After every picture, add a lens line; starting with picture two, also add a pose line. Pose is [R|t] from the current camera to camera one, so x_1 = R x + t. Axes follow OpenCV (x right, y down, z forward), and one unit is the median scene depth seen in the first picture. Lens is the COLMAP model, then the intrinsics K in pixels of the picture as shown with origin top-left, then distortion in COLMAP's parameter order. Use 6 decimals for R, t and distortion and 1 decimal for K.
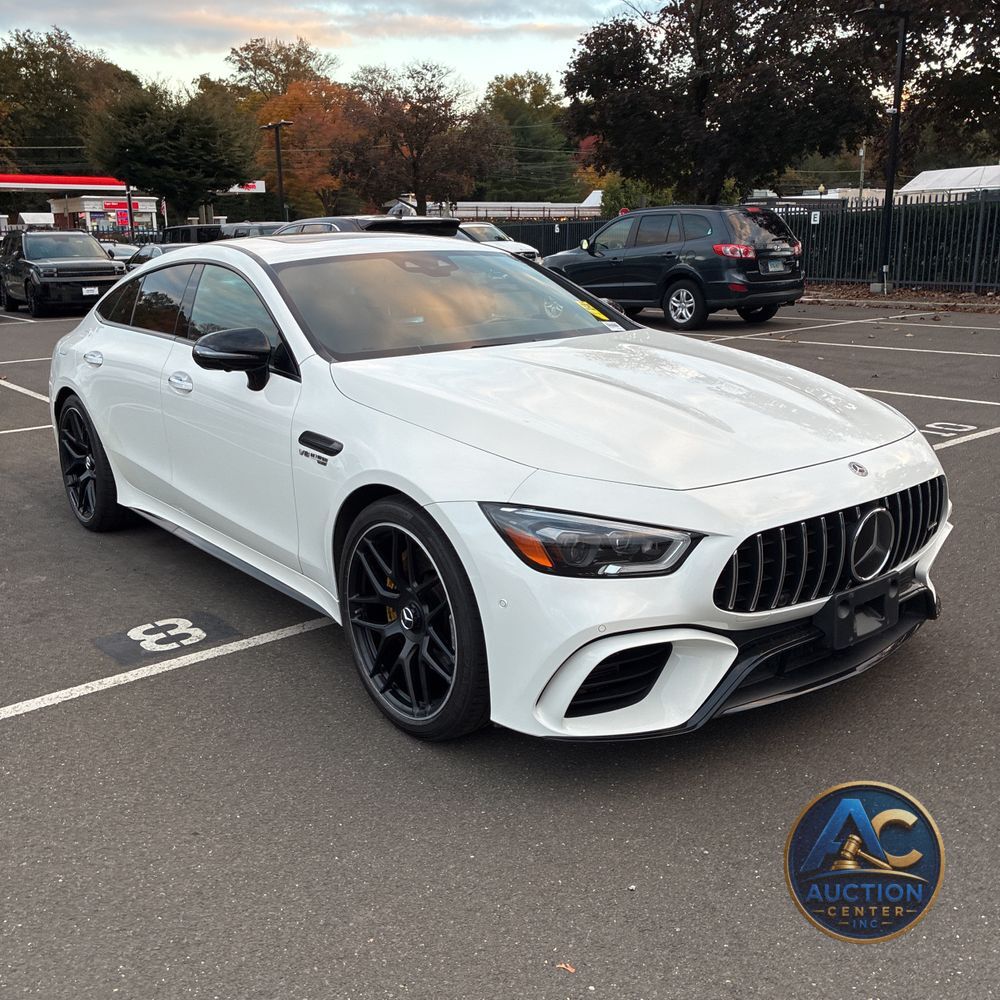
lens RADIAL K [[1013.6, 0, 500.6], [0, 1013.6, 498.3], [0, 0, 1]] dist [0.017129, 0.000000]
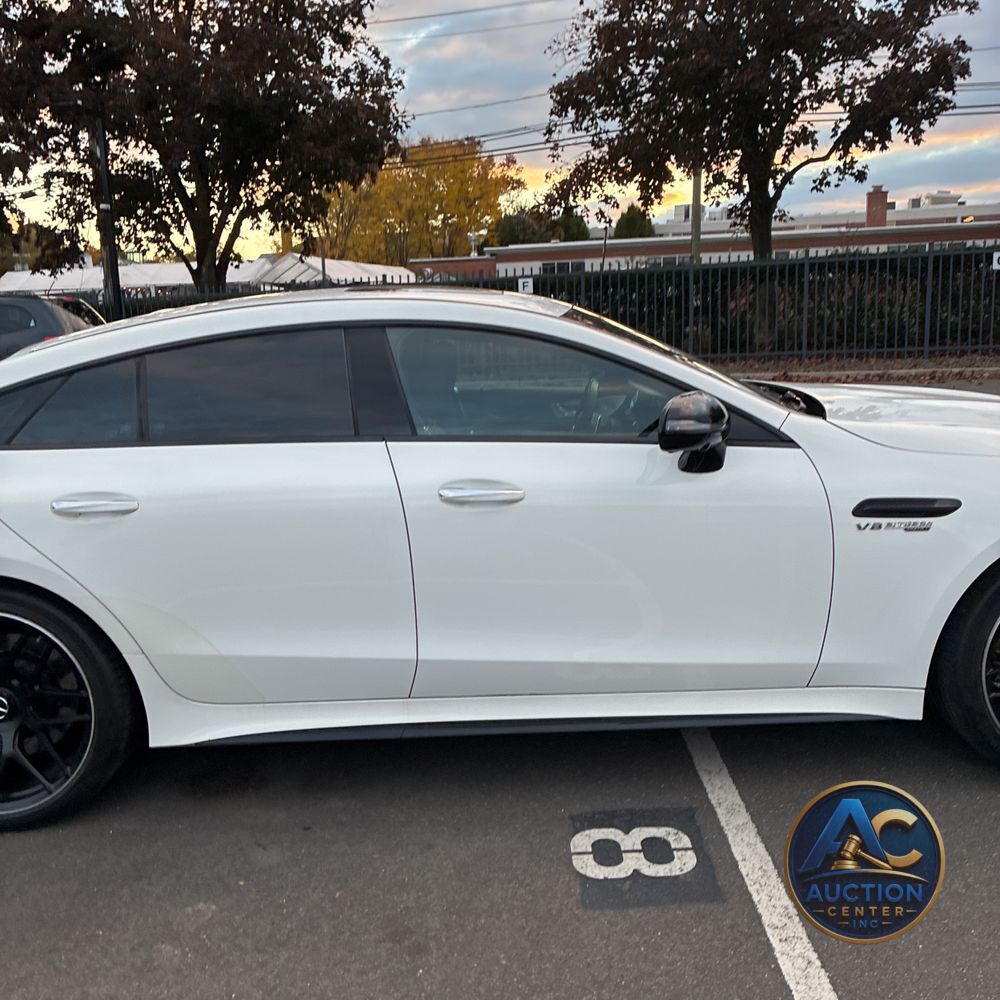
lens RADIAL K [[1013.6, 0, 492.9], [0, 1013.6, 495.5], [0, 0, 1]] dist [0.017129, 0.000000]
pose [[0.626742, -0.145738, 0.765477, -0.161248], [0.221194, 0.975219, 0.004565, -0.022394], [-0.747173, 0.166458, 0.643447, 0.110491]]
